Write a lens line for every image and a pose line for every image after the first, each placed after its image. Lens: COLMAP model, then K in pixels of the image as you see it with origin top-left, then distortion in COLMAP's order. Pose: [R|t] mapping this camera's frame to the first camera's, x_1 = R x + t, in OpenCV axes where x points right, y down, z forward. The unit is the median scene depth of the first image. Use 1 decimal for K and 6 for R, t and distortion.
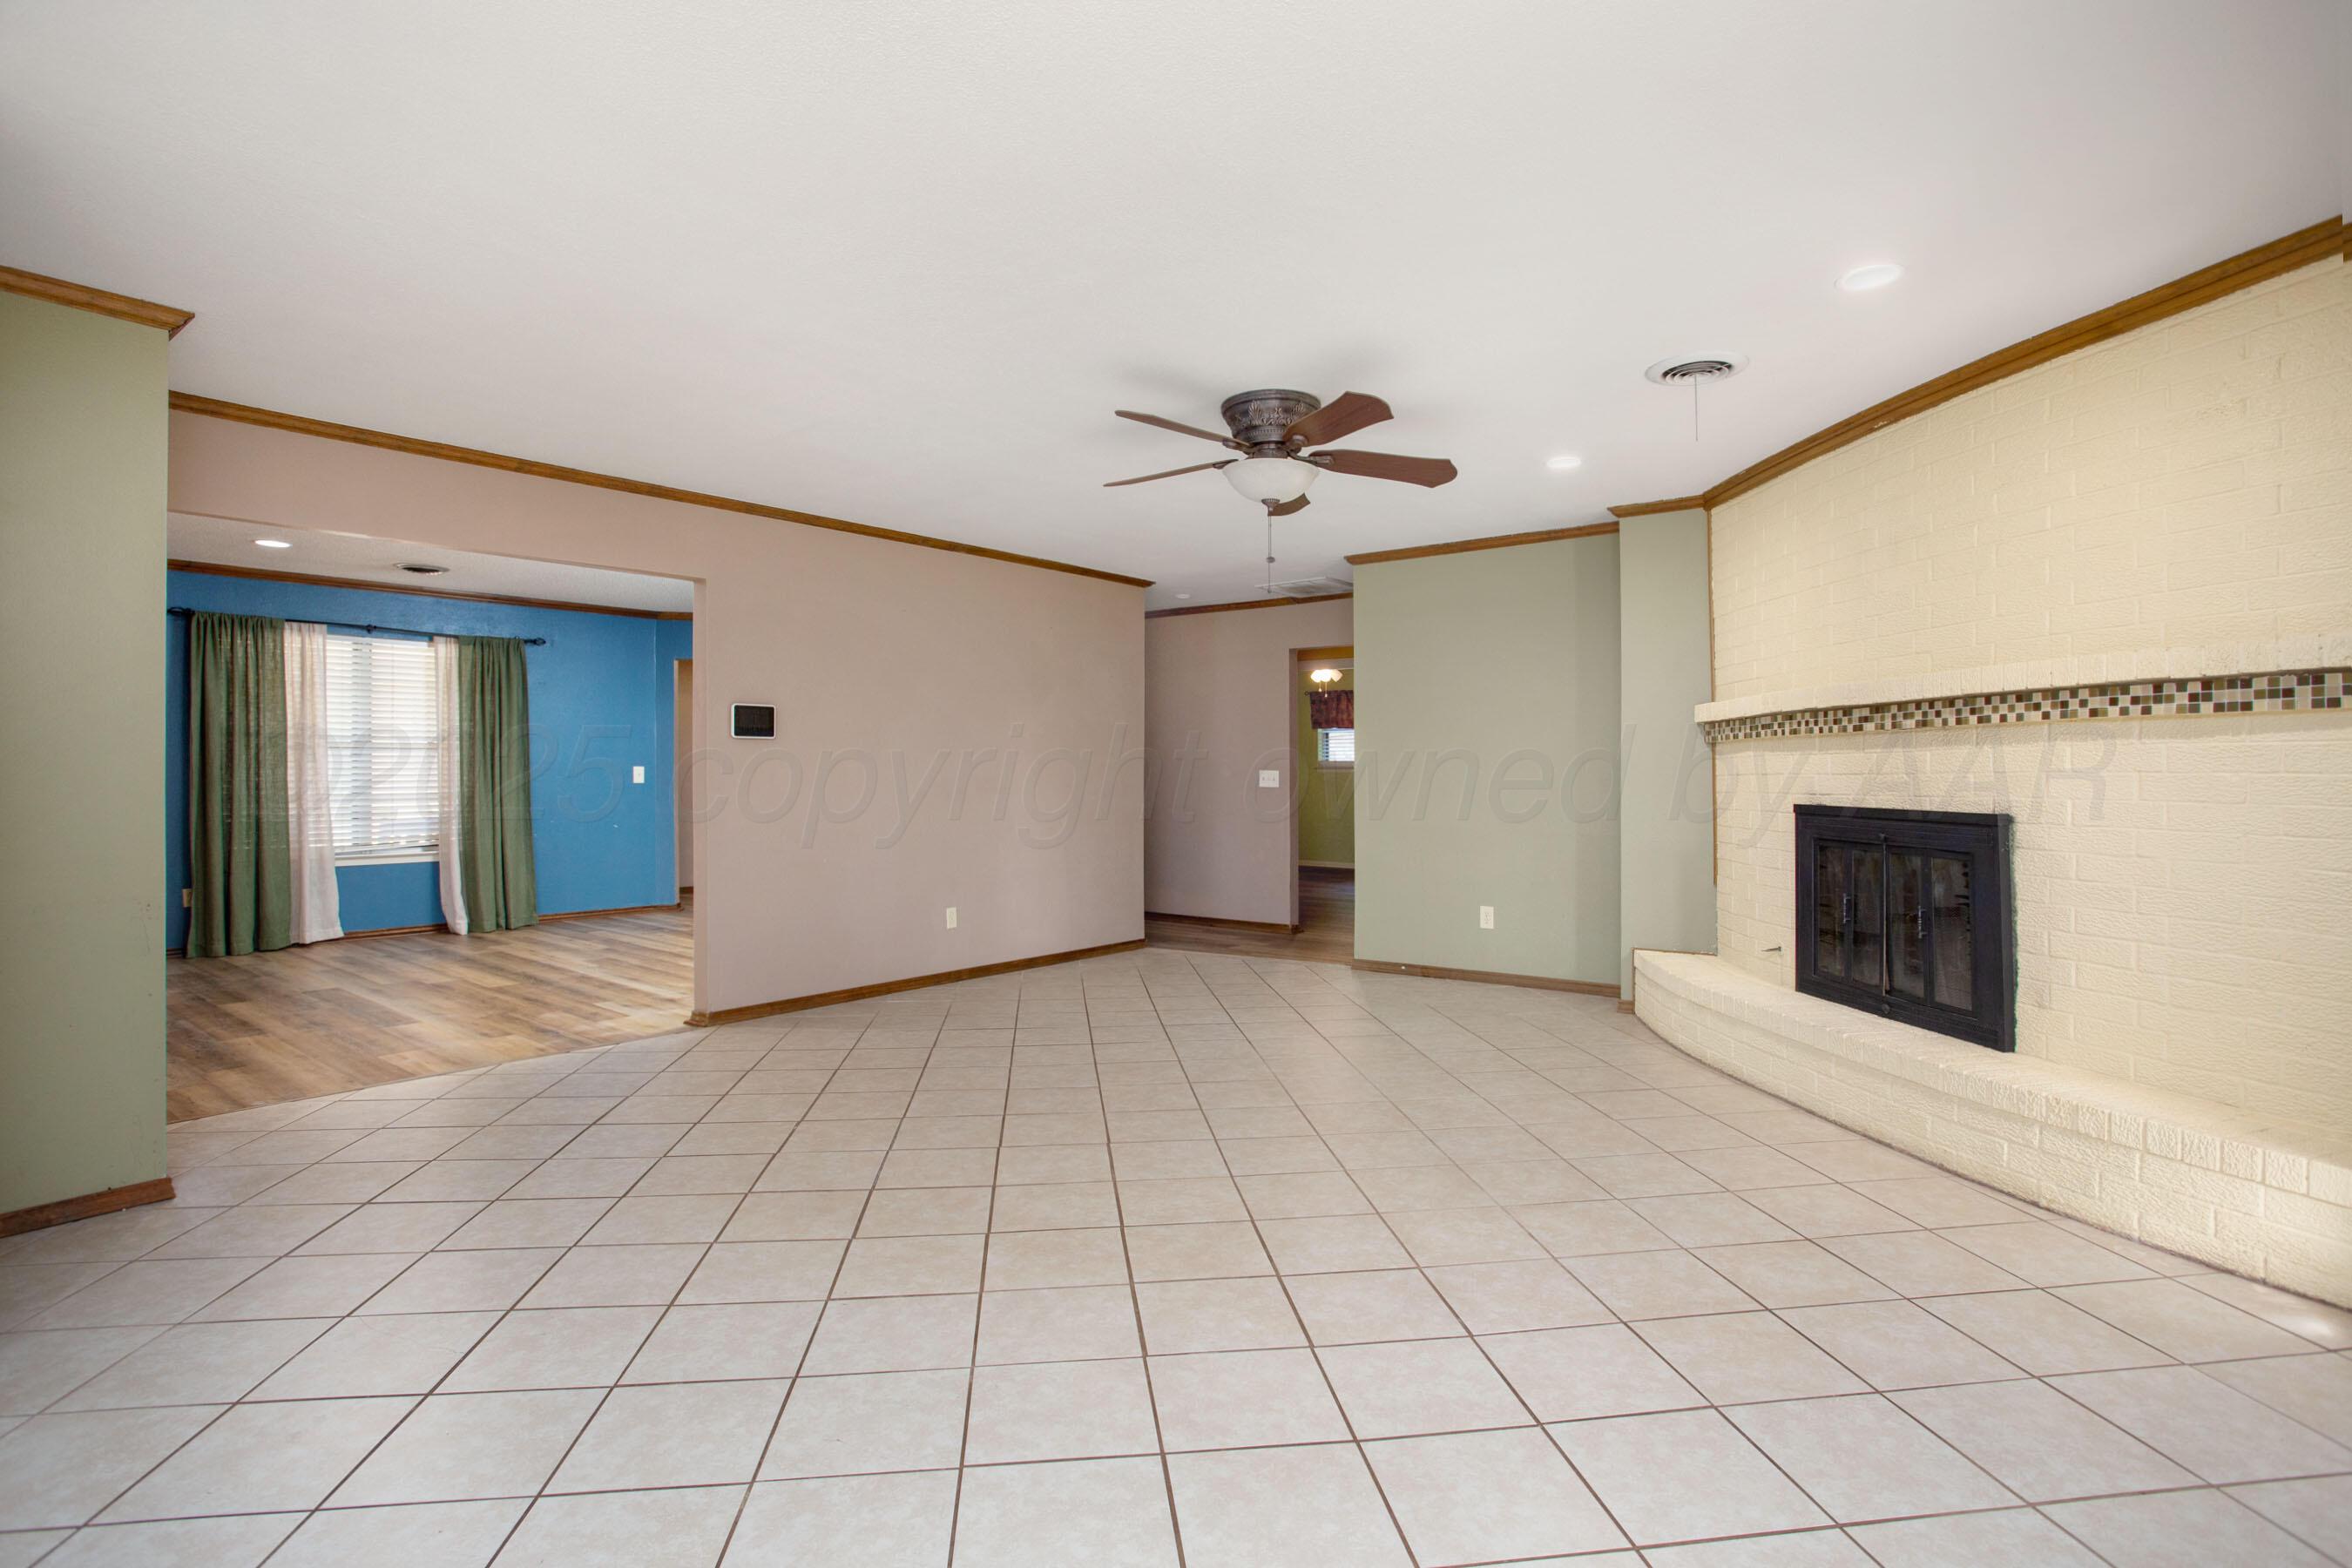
lens RADIAL K [[1199.3, 0, 1175.6], [0, 1199.3, 774.1], [0, 0, 1]] dist [0.002964, 0.000113]
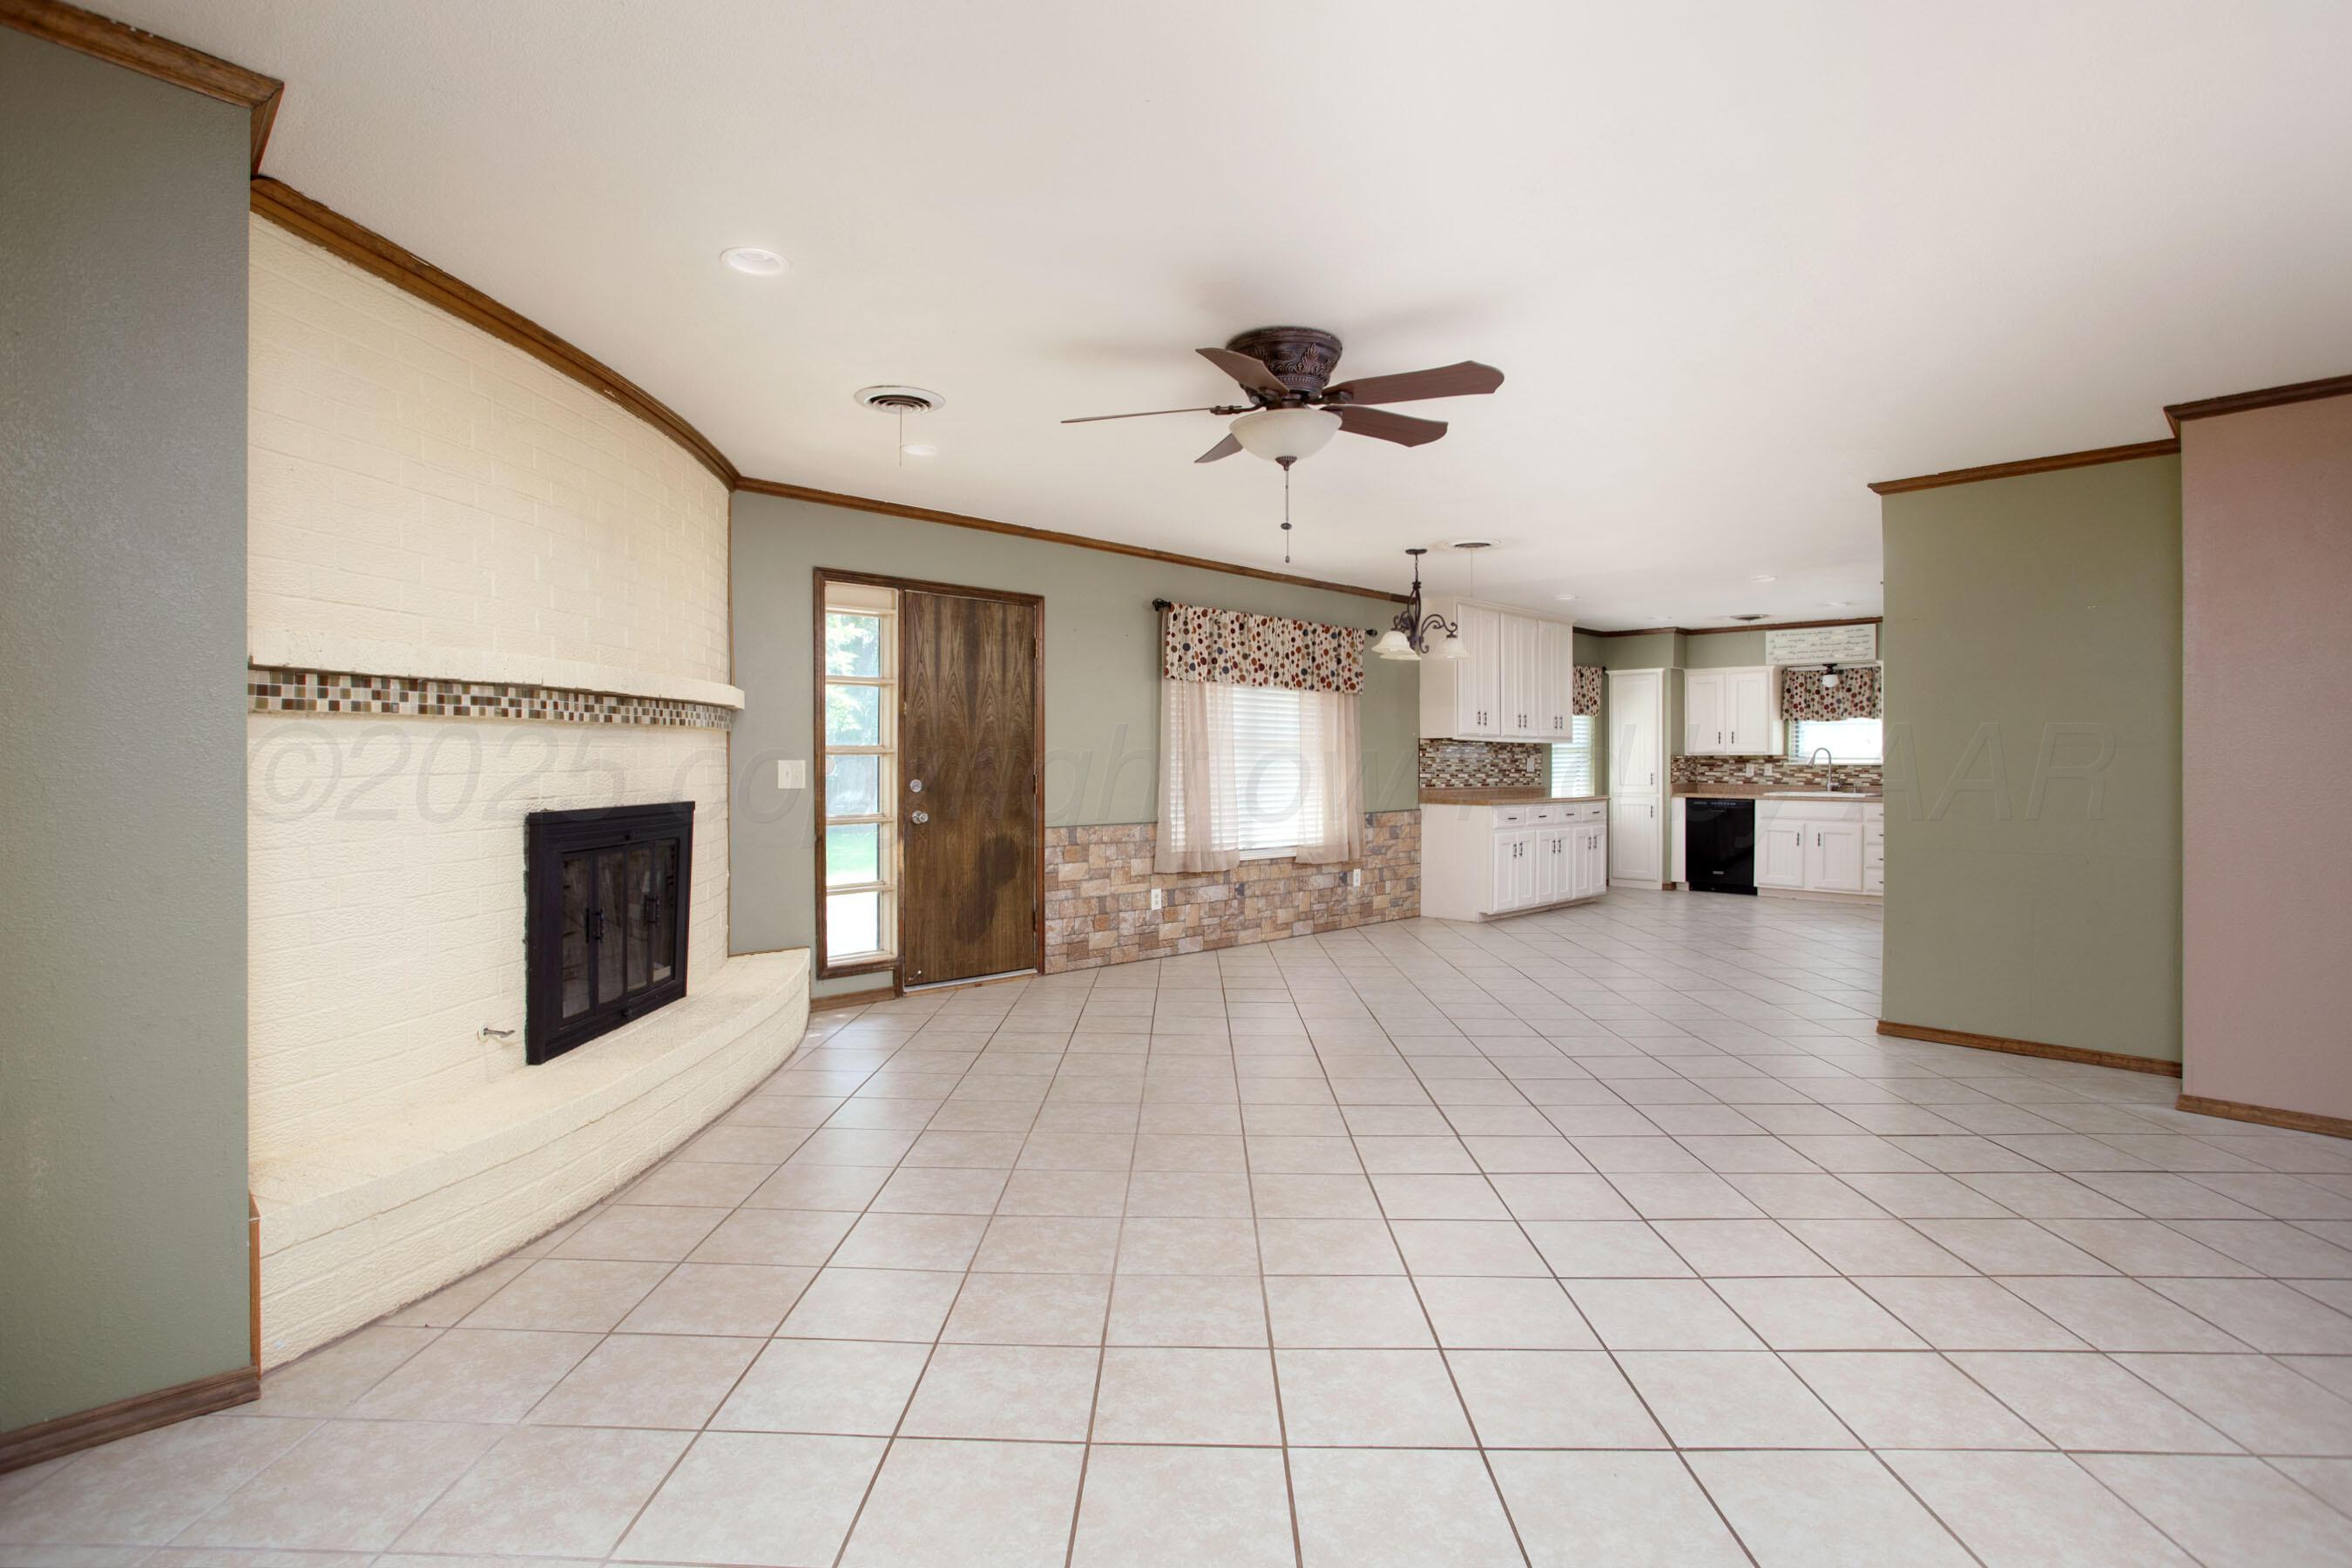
lens RADIAL K [[1074.0, 0, 1184.2], [0, 1074.0, 775.4], [0, 0, 1]] dist [-0.002039, -0.000011]
pose [[-0.989757, 0.012163, 0.142245, 0.036231], [0.014905, 0.999723, 0.018225, -0.004622], [-0.141984, 0.020158, -0.989664, 1.677698]]
